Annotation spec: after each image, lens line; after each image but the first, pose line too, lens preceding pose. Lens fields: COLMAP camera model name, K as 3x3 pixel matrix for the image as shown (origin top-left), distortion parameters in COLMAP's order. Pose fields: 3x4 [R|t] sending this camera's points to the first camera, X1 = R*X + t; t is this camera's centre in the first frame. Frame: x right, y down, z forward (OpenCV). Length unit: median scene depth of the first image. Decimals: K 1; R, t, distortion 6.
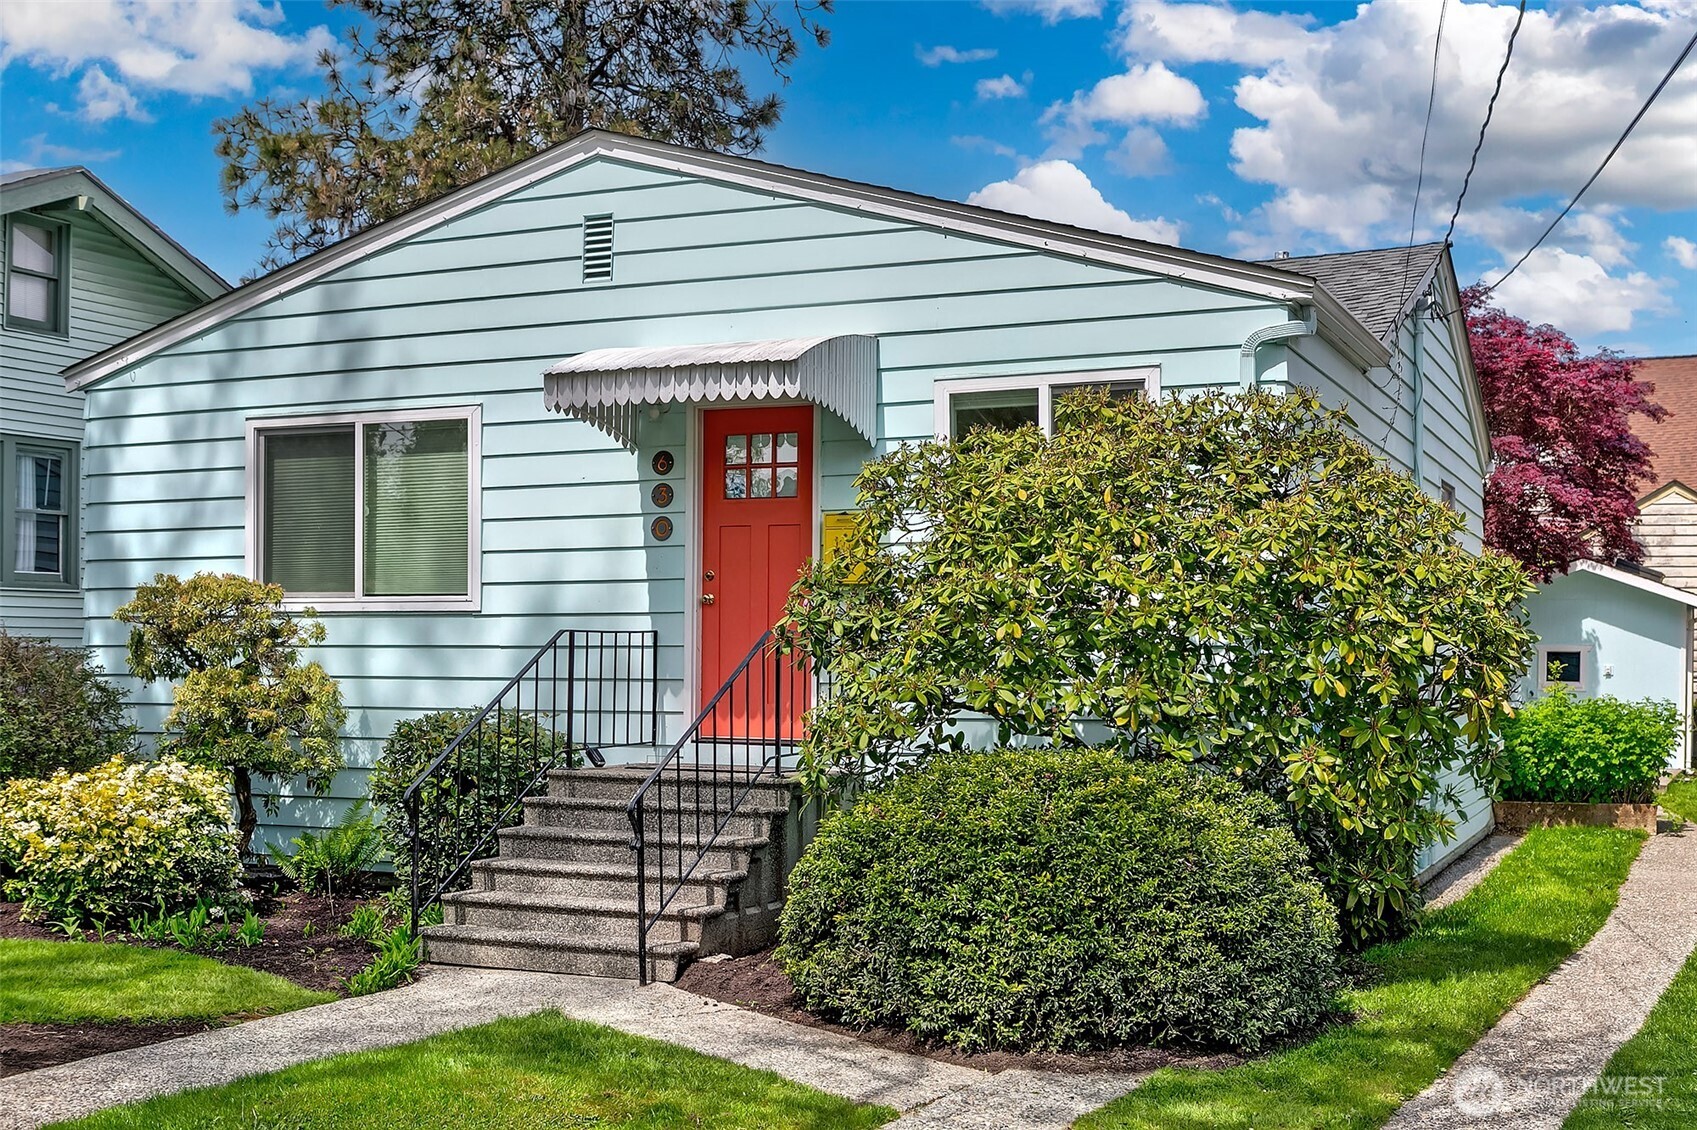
lens RADIAL K [[1805.0, 0, 919.3], [0, 1805.0, 635.5], [0, 0, 1]] dist [-0.004345, 0.000000]
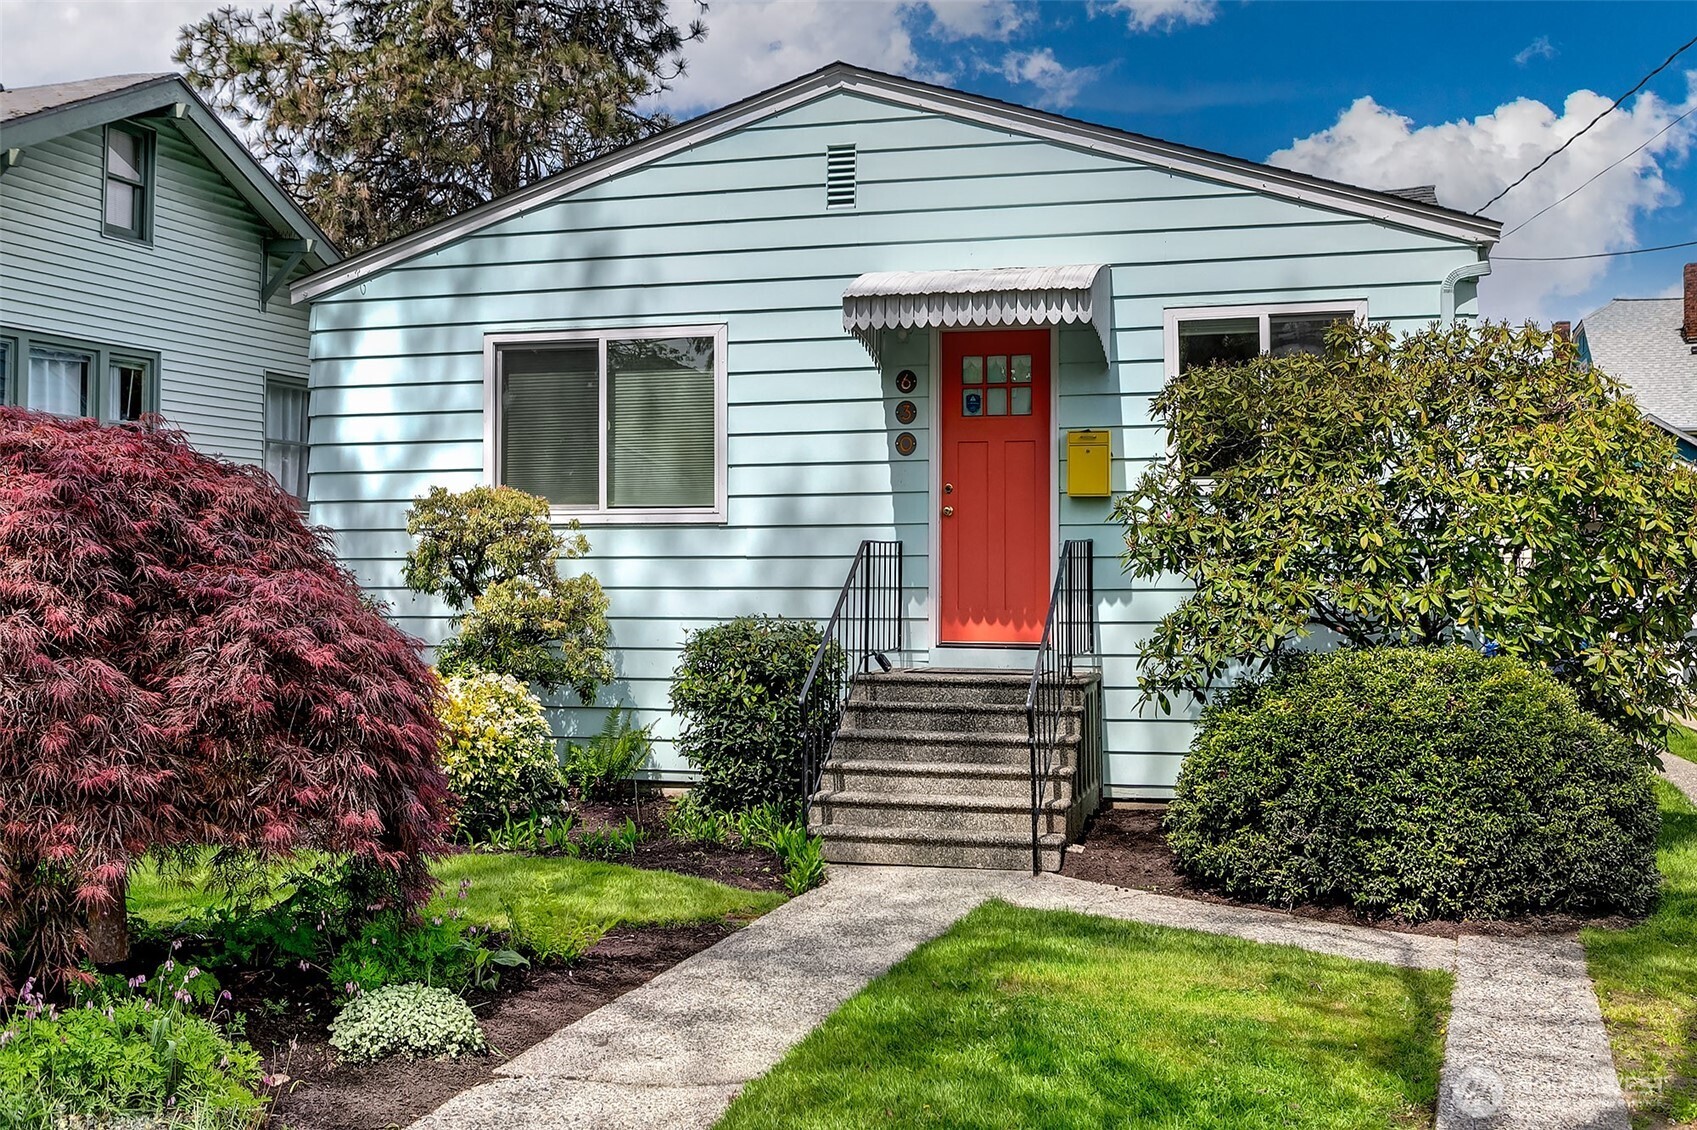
lens RADIAL K [[1757.4, 0, 848.3], [0, 1757.4, 506.4], [0, 0, 1]] dist [-0.008274, 0.000000]
pose [[0.986519, -0.000801, 0.163645, -0.343353], [0.004536, 0.999738, -0.022452, -0.000121], [-0.163584, 0.022891, 0.986264, -0.003265]]
